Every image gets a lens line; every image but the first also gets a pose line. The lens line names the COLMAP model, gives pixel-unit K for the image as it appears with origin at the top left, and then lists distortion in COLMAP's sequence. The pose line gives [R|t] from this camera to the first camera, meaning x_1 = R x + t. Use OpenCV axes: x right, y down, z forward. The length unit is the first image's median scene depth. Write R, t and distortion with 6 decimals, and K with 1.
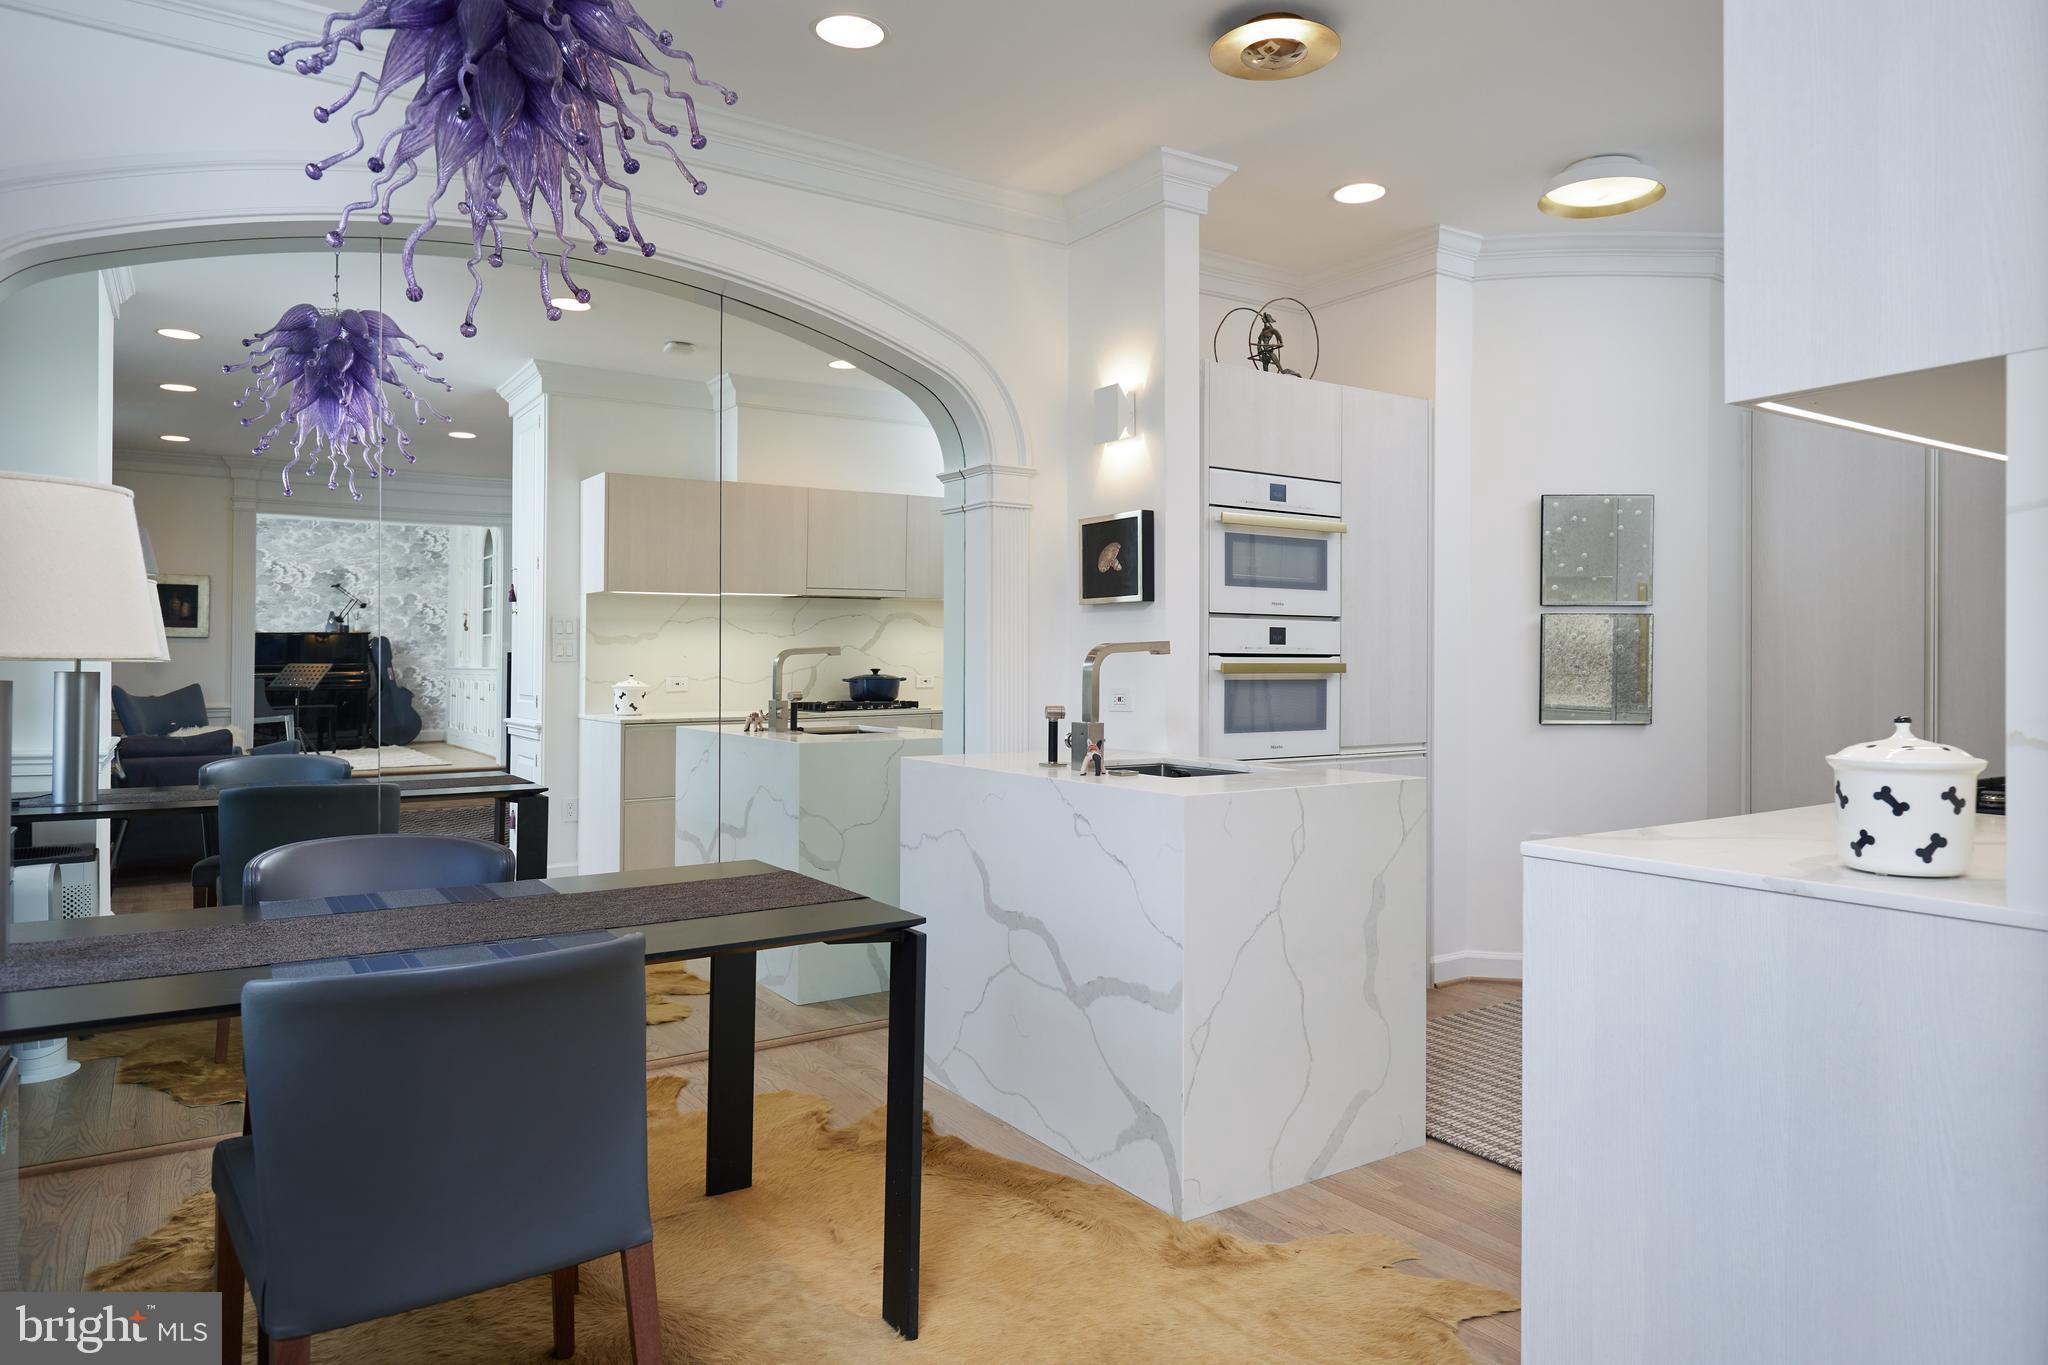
lens RADIAL K [[1259.9, 0, 1029.9], [0, 1259.9, 669.3], [0, 0, 1]] dist [-0.005267, 0.003690]
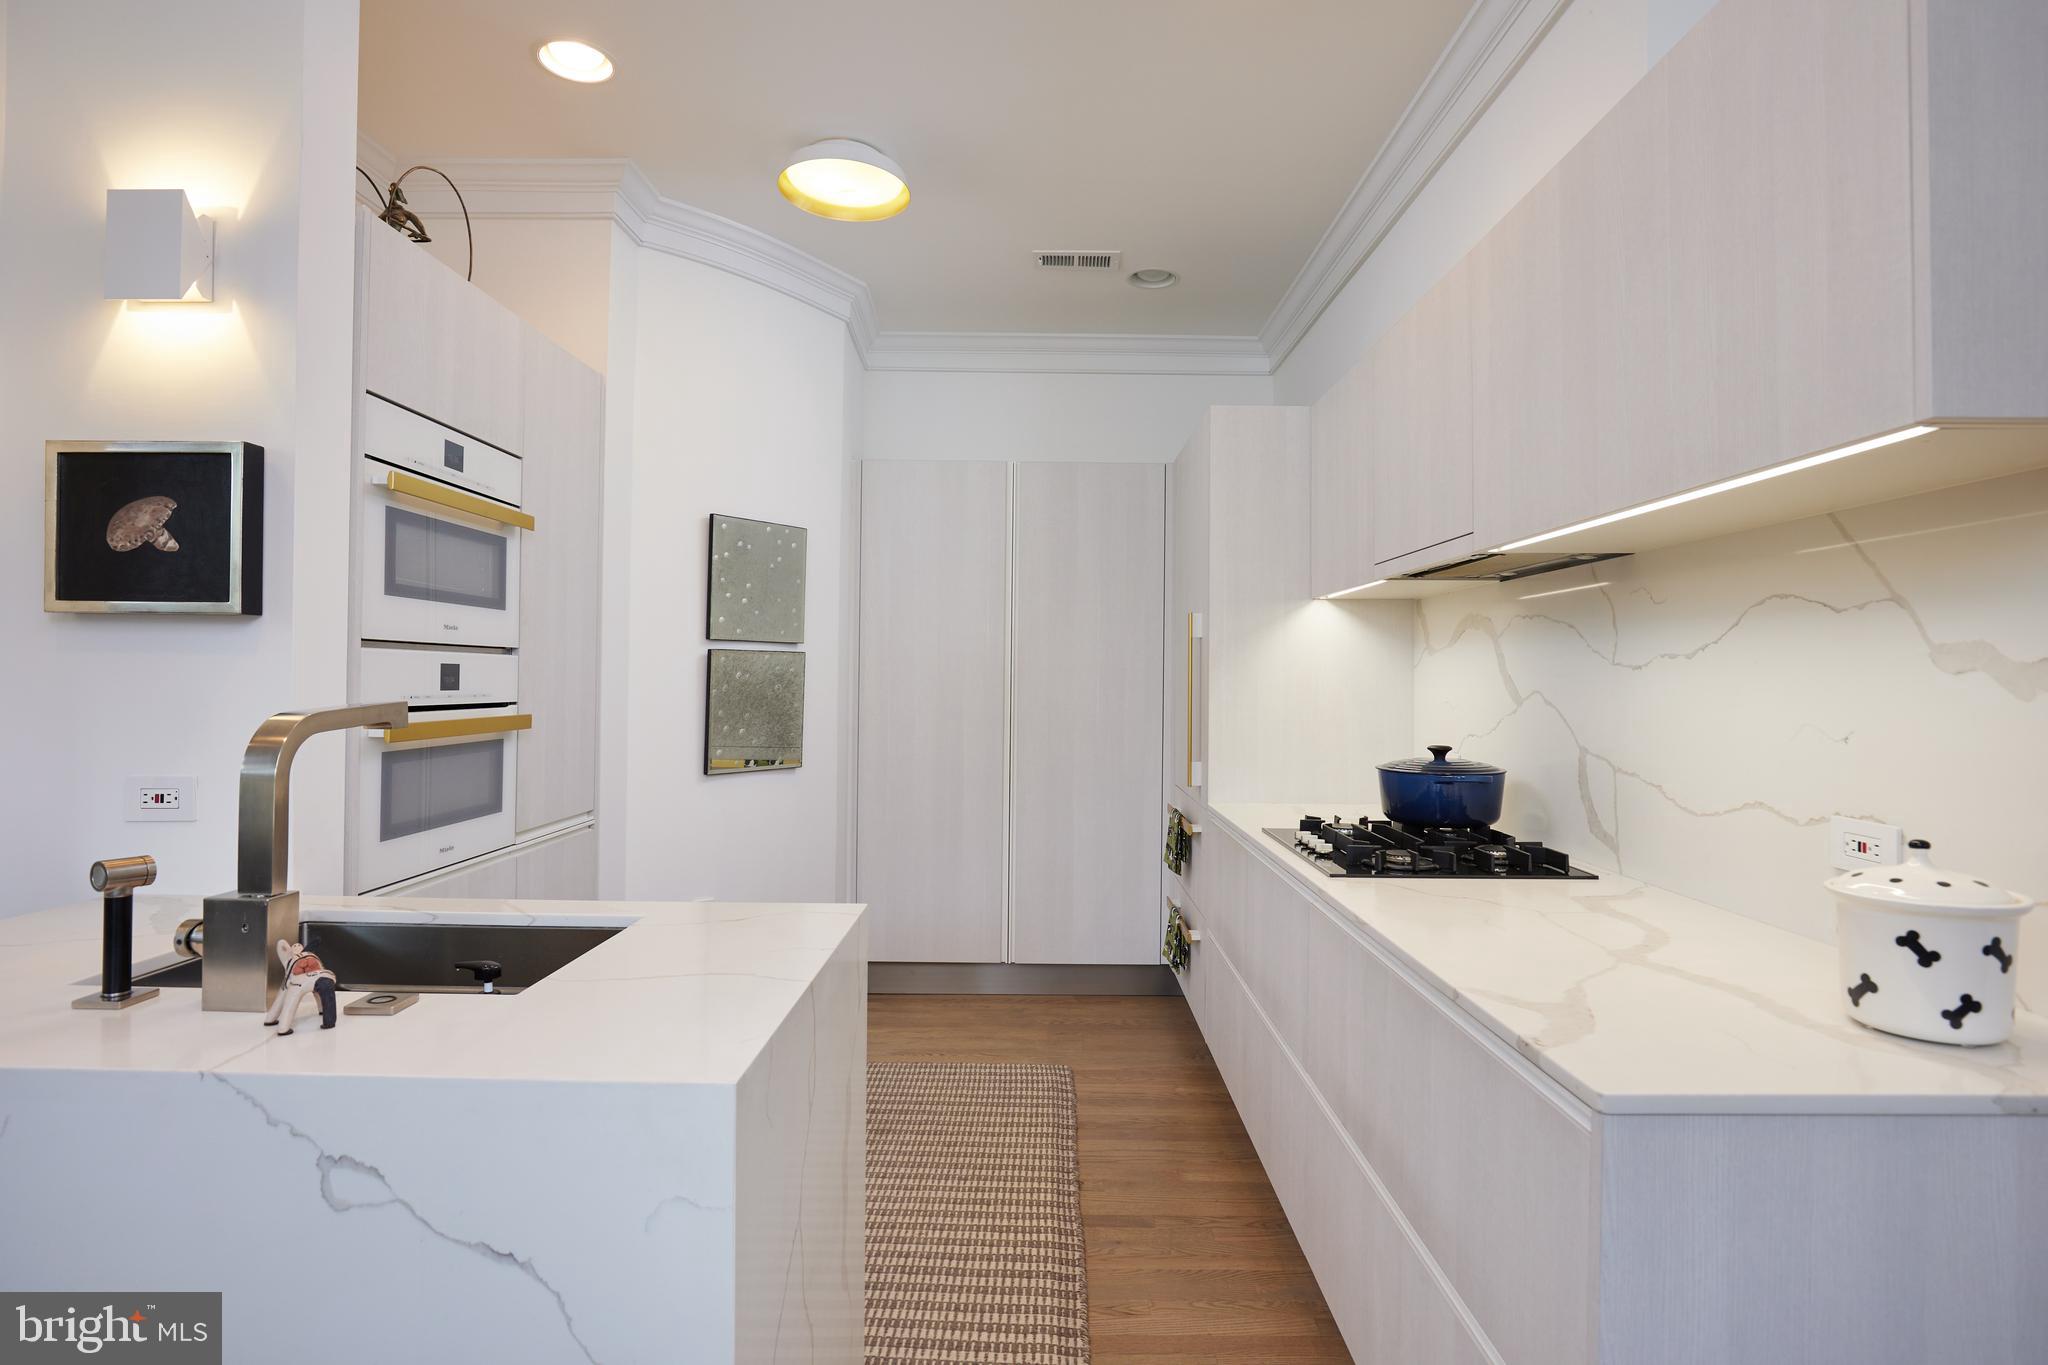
lens RADIAL K [[1050.8, 0, 1029.2], [0, 1050.8, 670.0], [0, 0, 1]] dist [-0.020799, 0.000487]
pose [[0.560050, 0.010550, 0.828392, -0.081425], [-0.005112, 0.999944, -0.009279, -0.026953], [-0.828443, 0.000962, 0.560072, 0.458526]]
